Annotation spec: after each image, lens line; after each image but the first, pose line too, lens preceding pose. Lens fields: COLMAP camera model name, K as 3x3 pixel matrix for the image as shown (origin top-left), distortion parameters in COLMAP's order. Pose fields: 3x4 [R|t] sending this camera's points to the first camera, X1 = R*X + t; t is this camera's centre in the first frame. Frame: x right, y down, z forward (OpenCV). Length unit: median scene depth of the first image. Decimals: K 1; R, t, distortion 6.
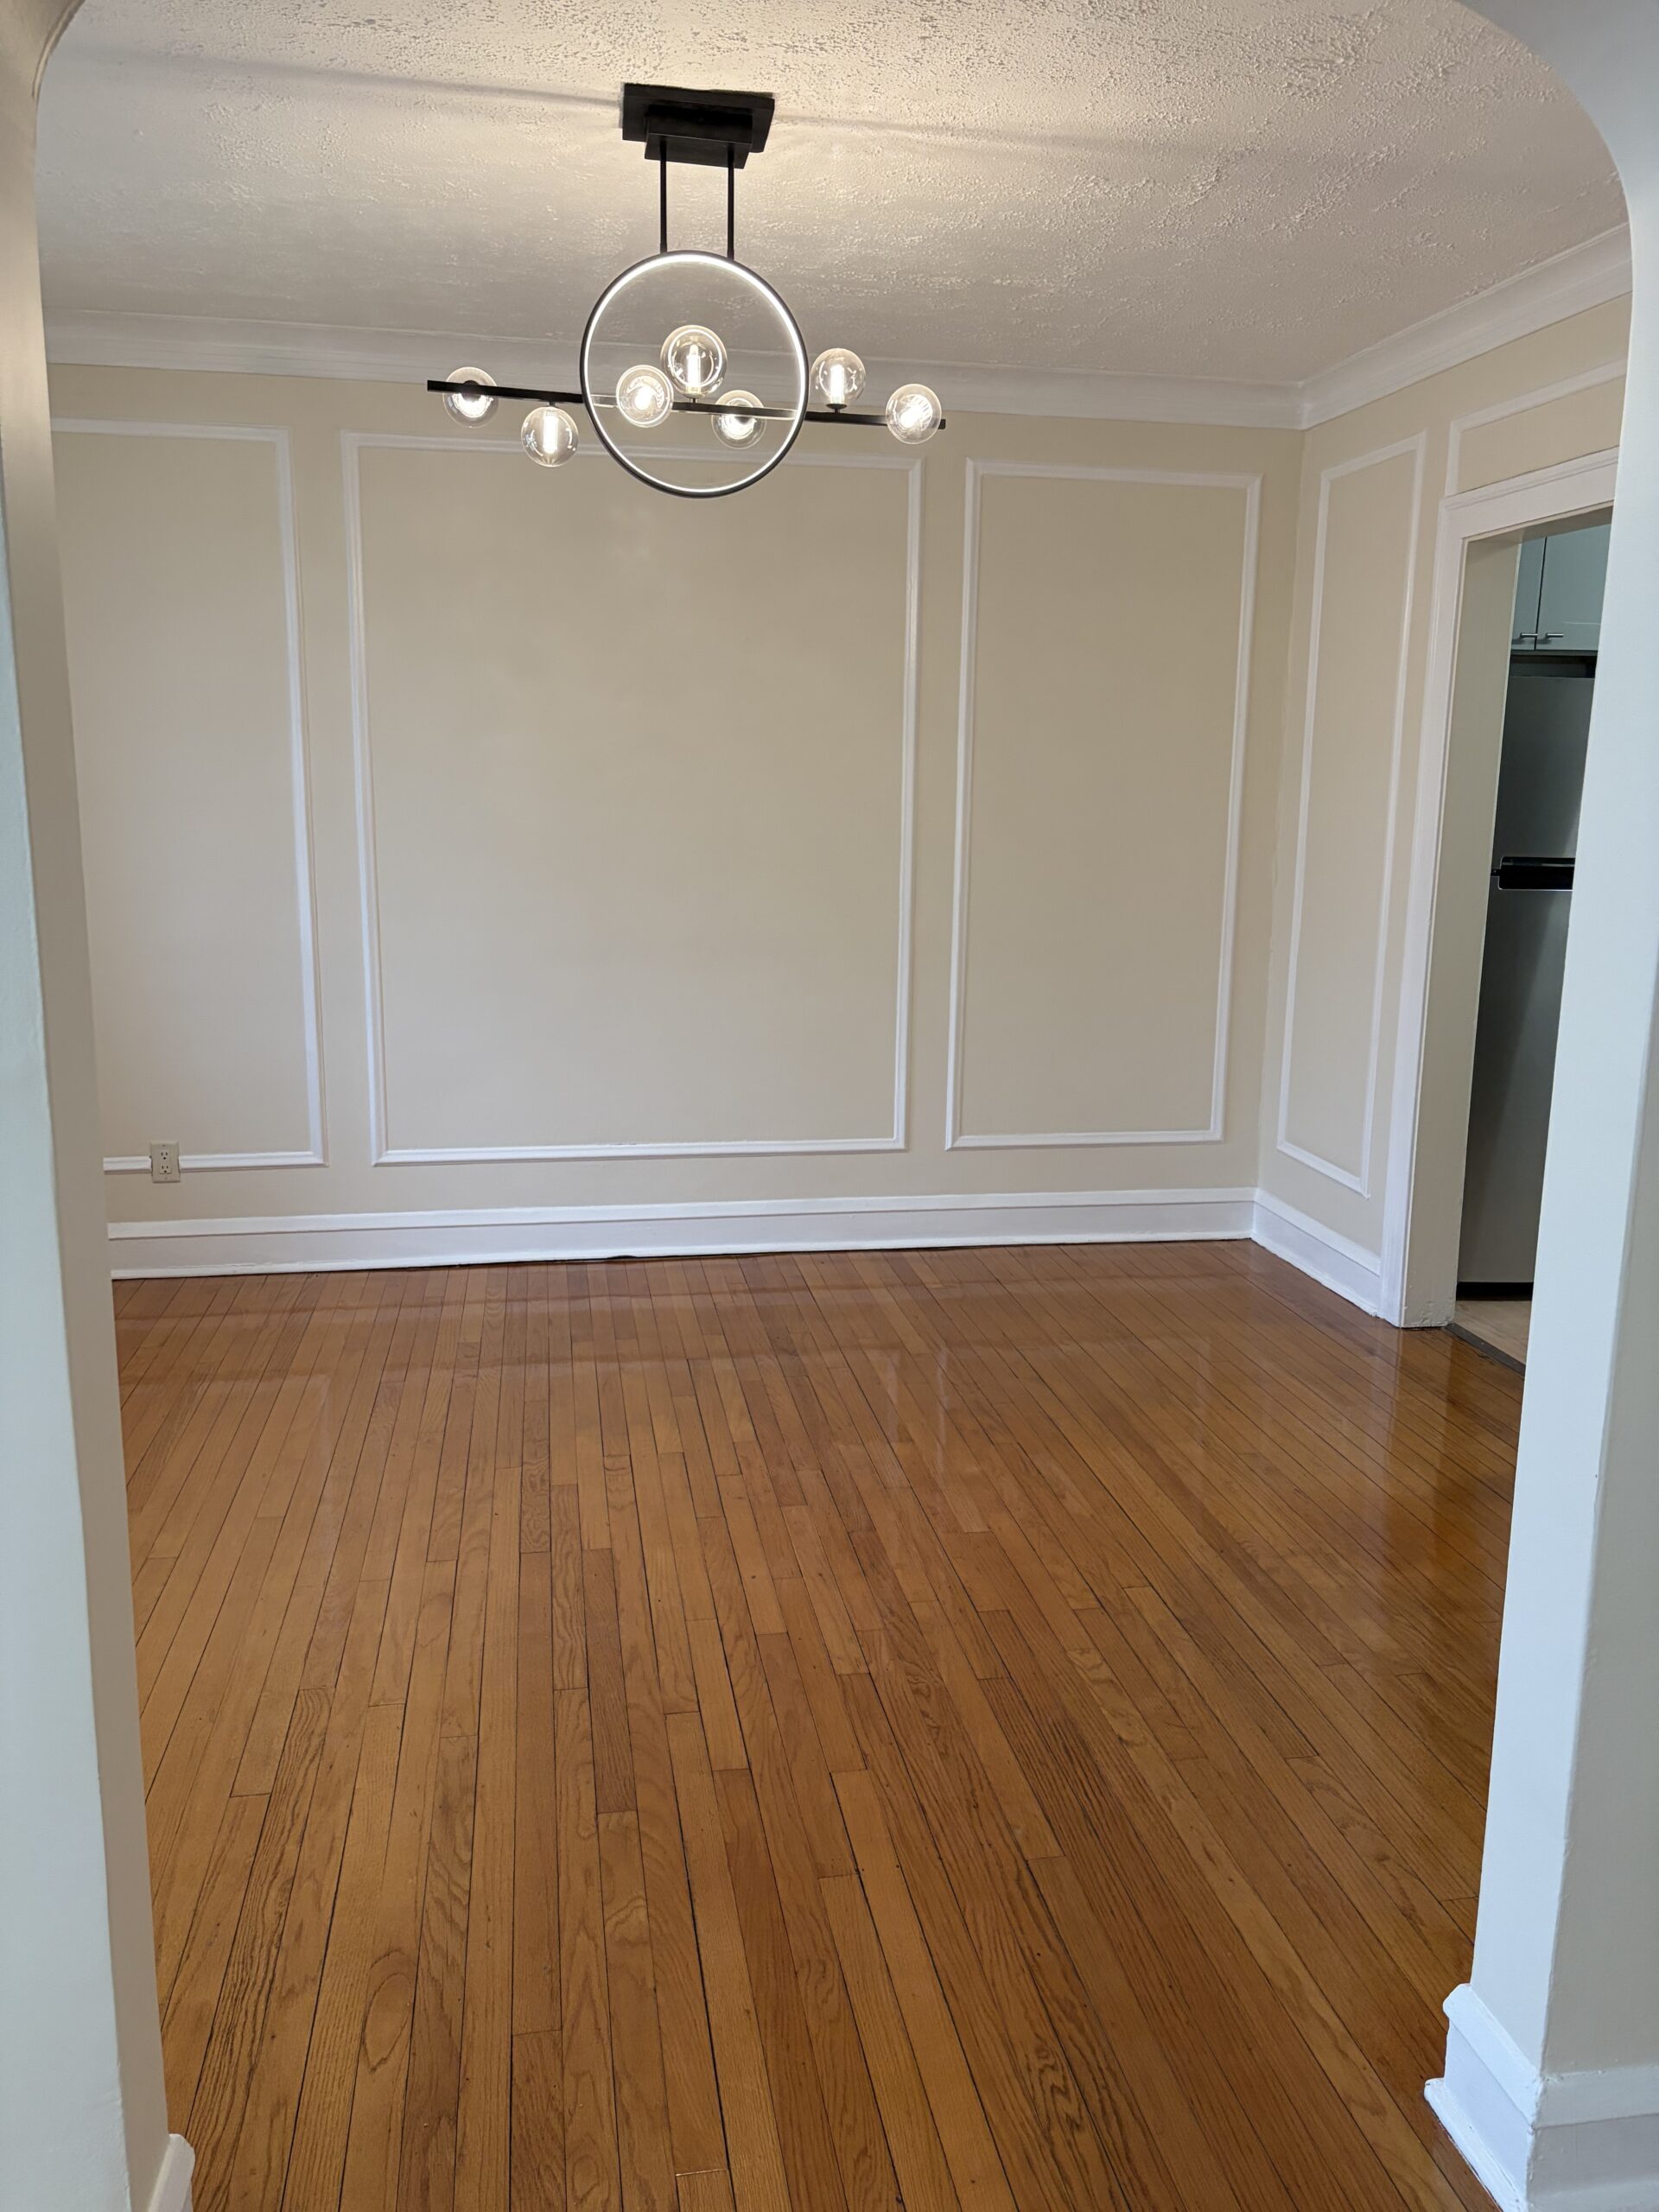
lens RADIAL K [[1692.3, 0, 829.5], [0, 1692.3, 1106.0], [0, 0, 1]] dist [-0.001526, -0.000963]
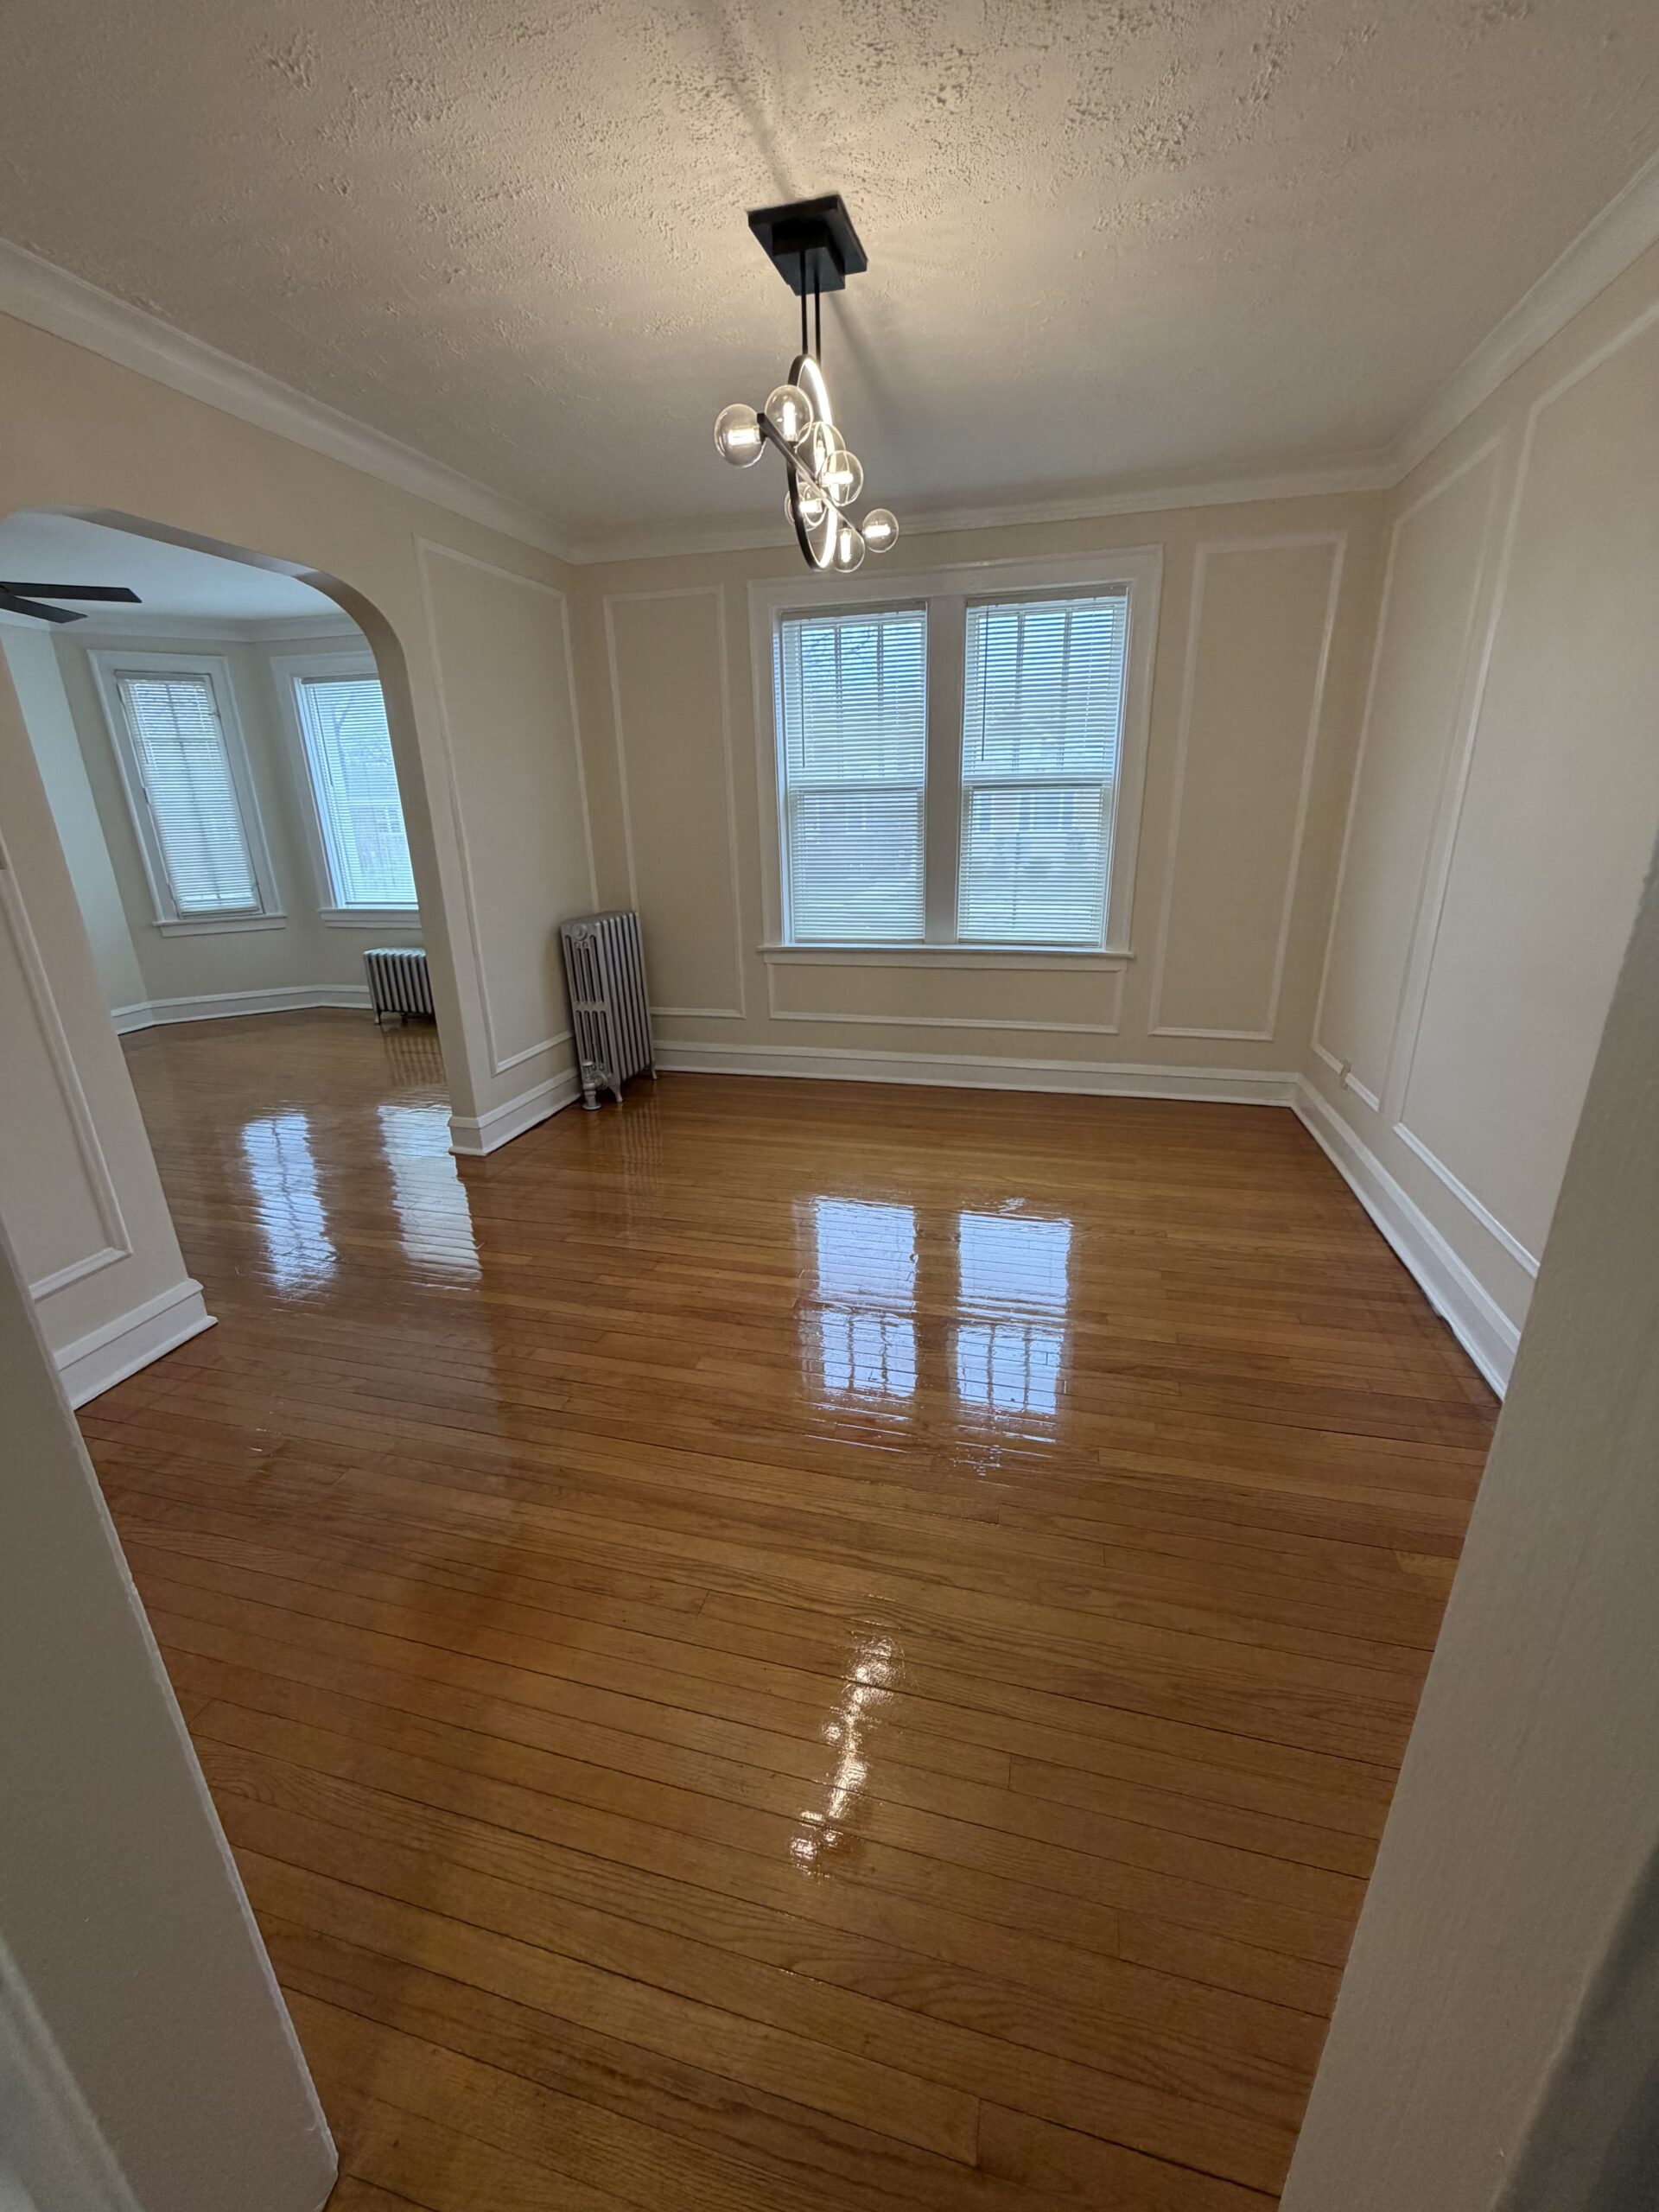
lens RADIAL K [[879.6, 0, 829.0], [0, 879.6, 1099.7], [0, 0, 1]] dist [0.000719, 0.000444]
pose [[-0.412943, 0.294583, -0.861800, 0.648675], [-0.159195, 0.908332, 0.386769, -0.256236], [0.896736, 0.296908, -0.328193, 1.379658]]
